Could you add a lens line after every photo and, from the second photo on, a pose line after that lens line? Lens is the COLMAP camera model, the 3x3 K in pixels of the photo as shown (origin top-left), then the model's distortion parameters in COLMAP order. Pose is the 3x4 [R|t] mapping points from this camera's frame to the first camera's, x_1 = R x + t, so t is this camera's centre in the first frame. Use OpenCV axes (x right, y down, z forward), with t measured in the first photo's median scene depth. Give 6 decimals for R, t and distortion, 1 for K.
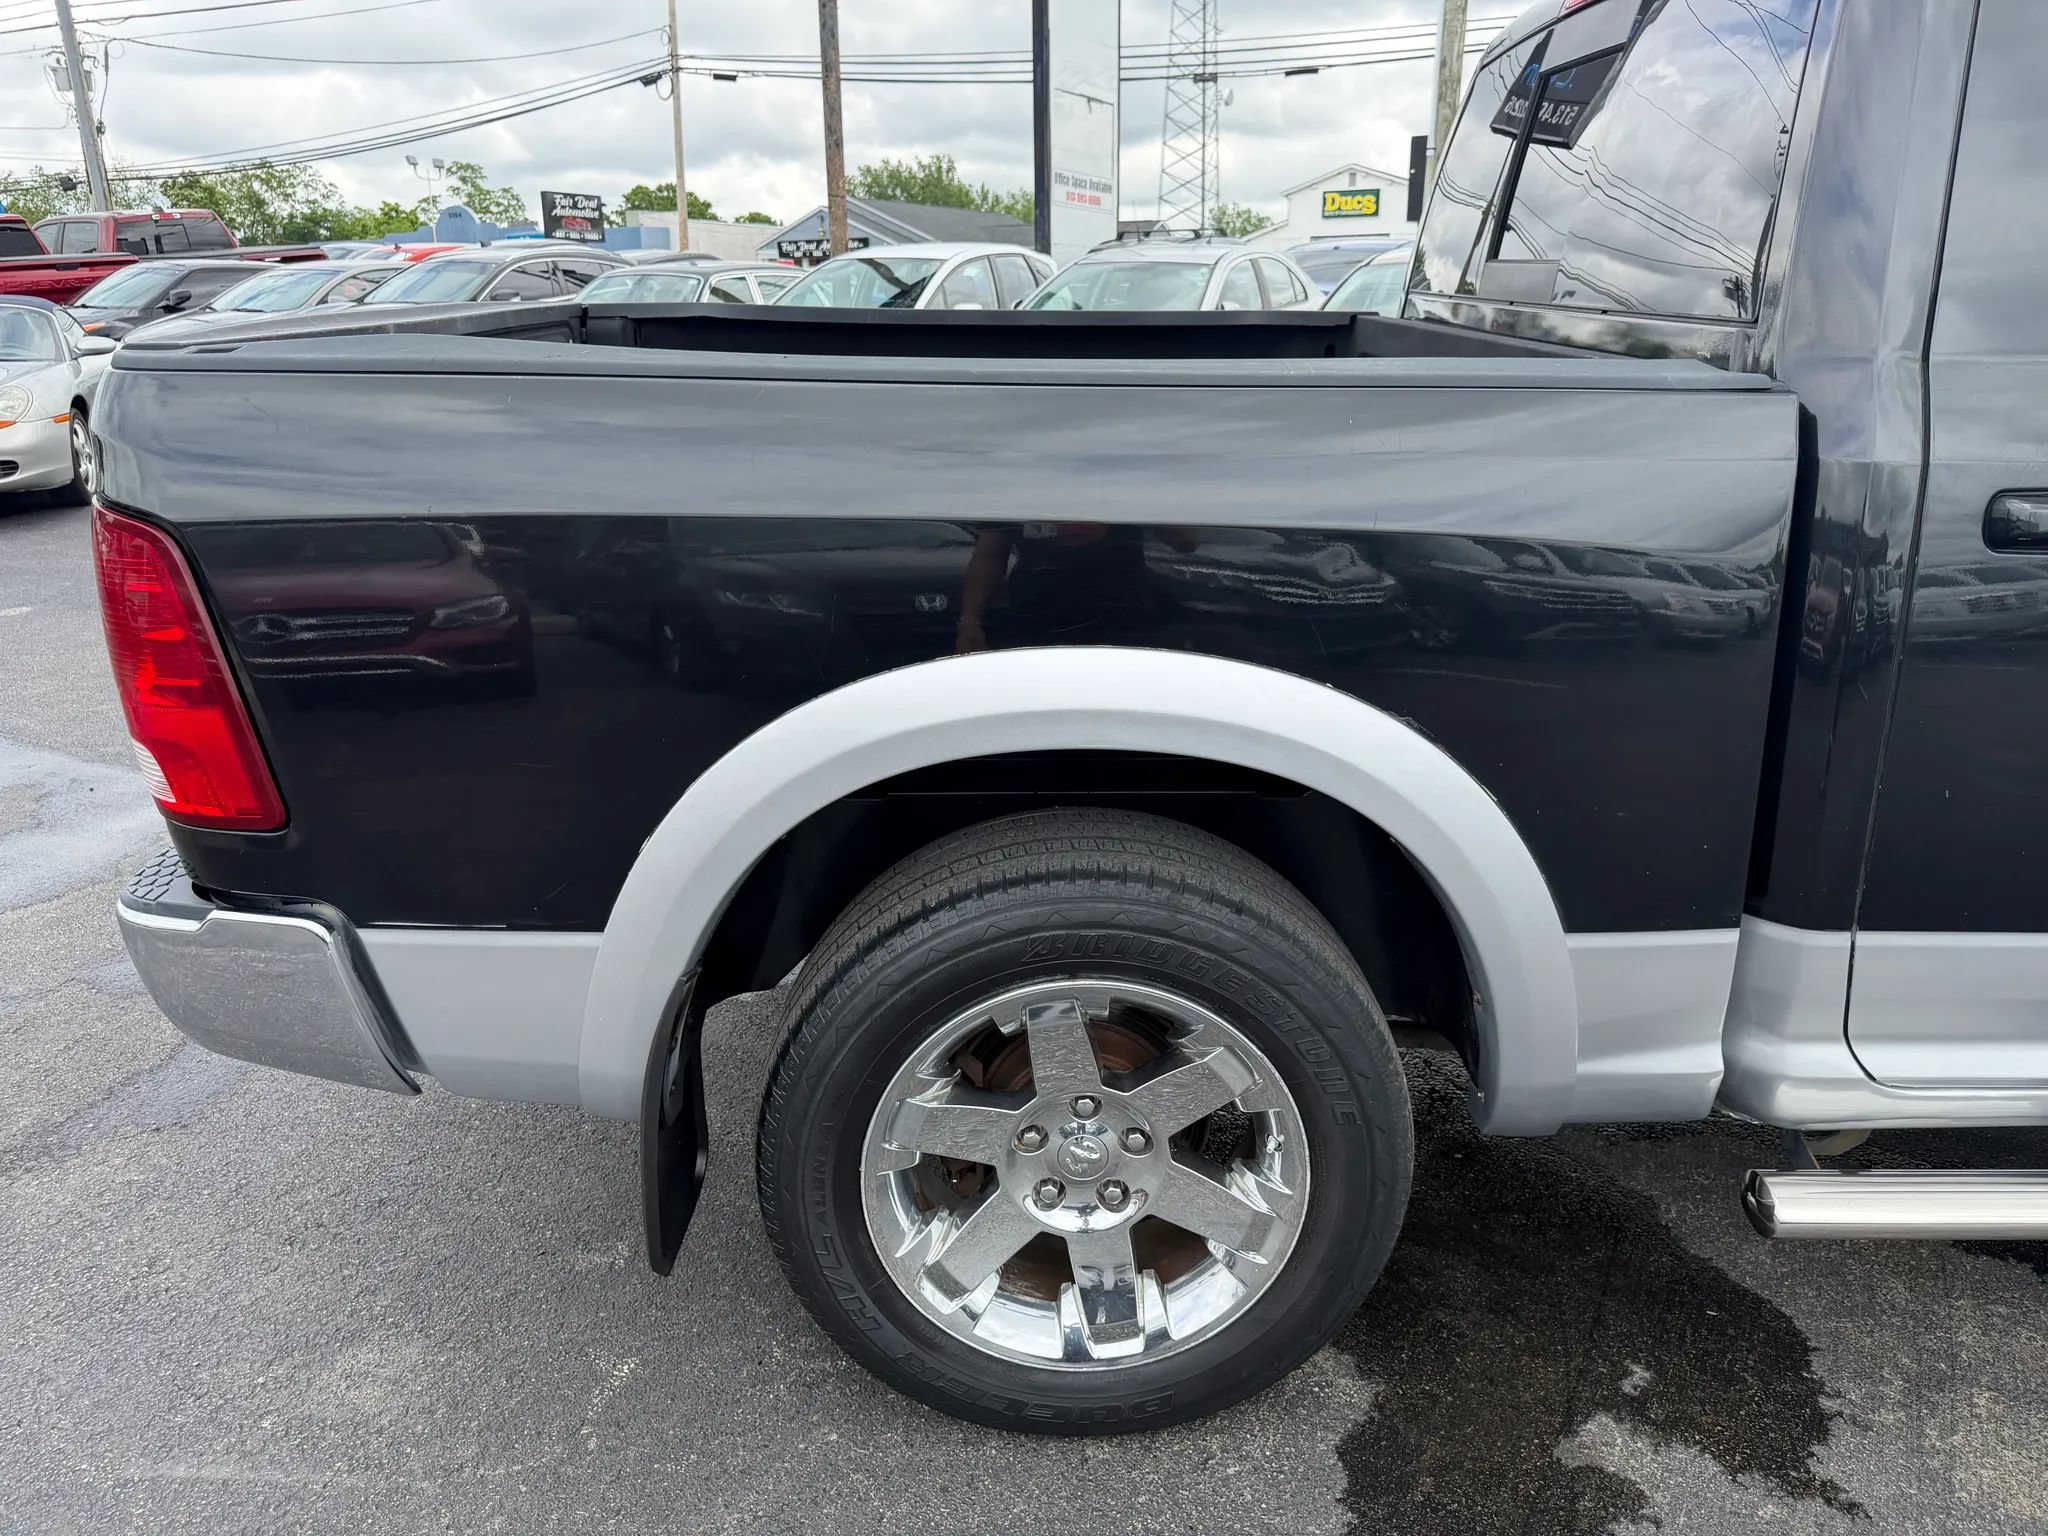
lens RADIAL K [[1470.6, 0, 1018.1], [0, 1470.6, 789.5], [0, 0, 1]] dist [0.001019, -0.003353]
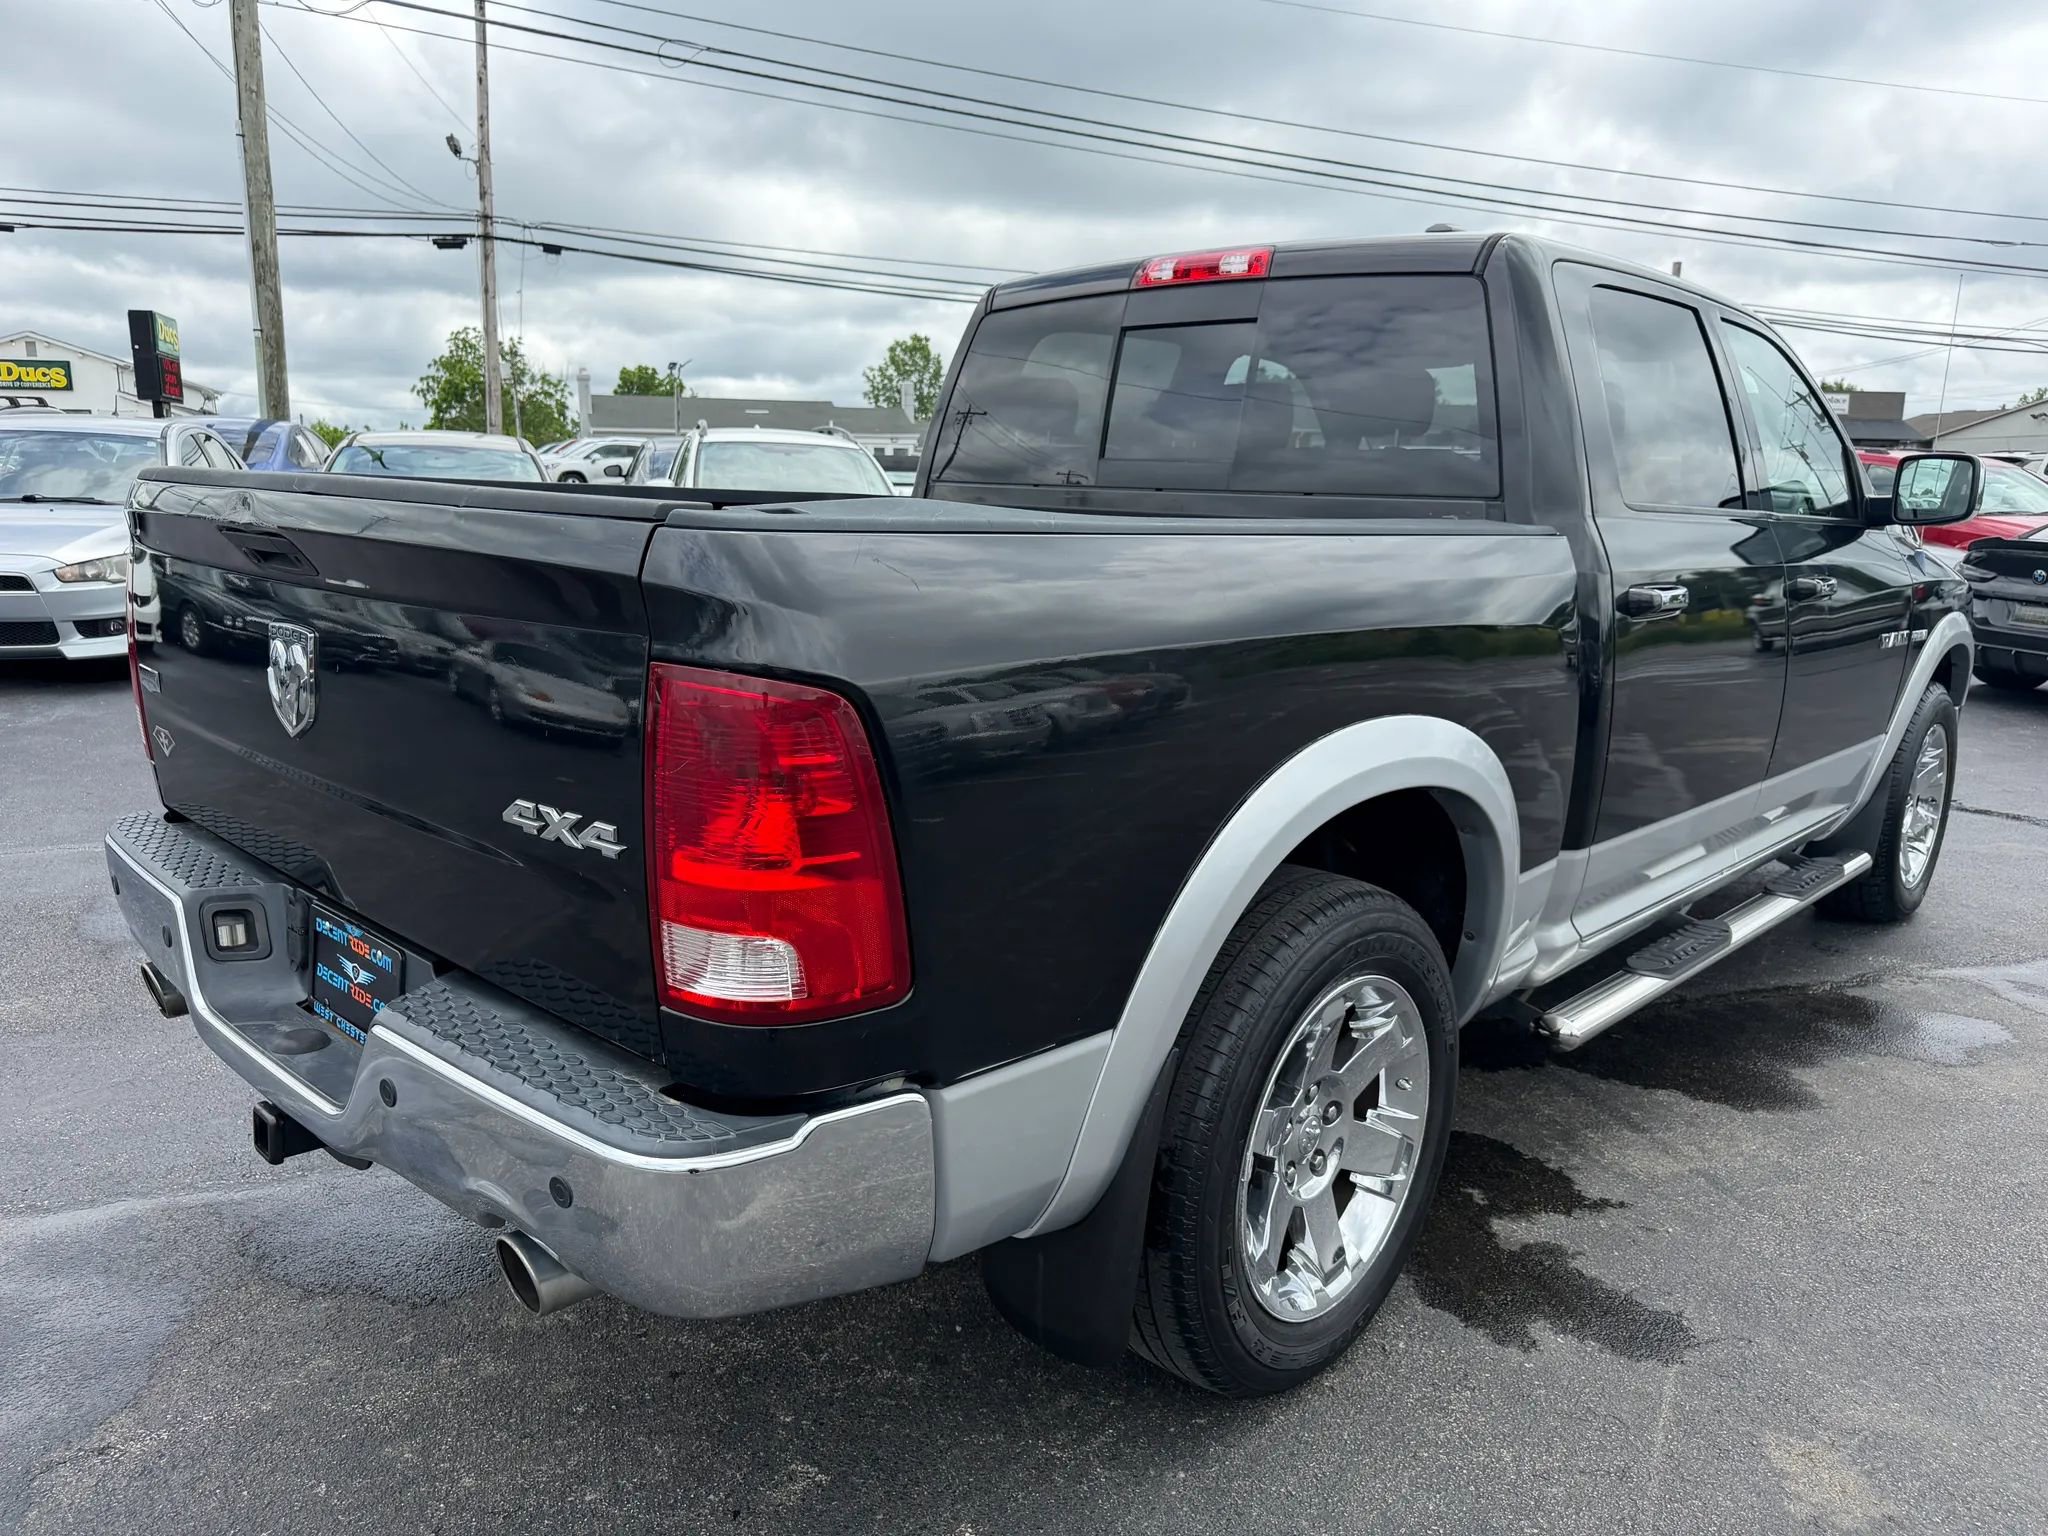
lens RADIAL K [[1490.1, 0, 1024.0], [0, 1490.1, 768.0], [0, 0, 1]] dist [0.000039, -0.004979]
pose [[0.700873, -0.112808, 0.704309, -0.970718], [0.206739, 0.977157, -0.049221, -0.037836], [-0.682668, 0.180106, 0.708185, 0.214413]]
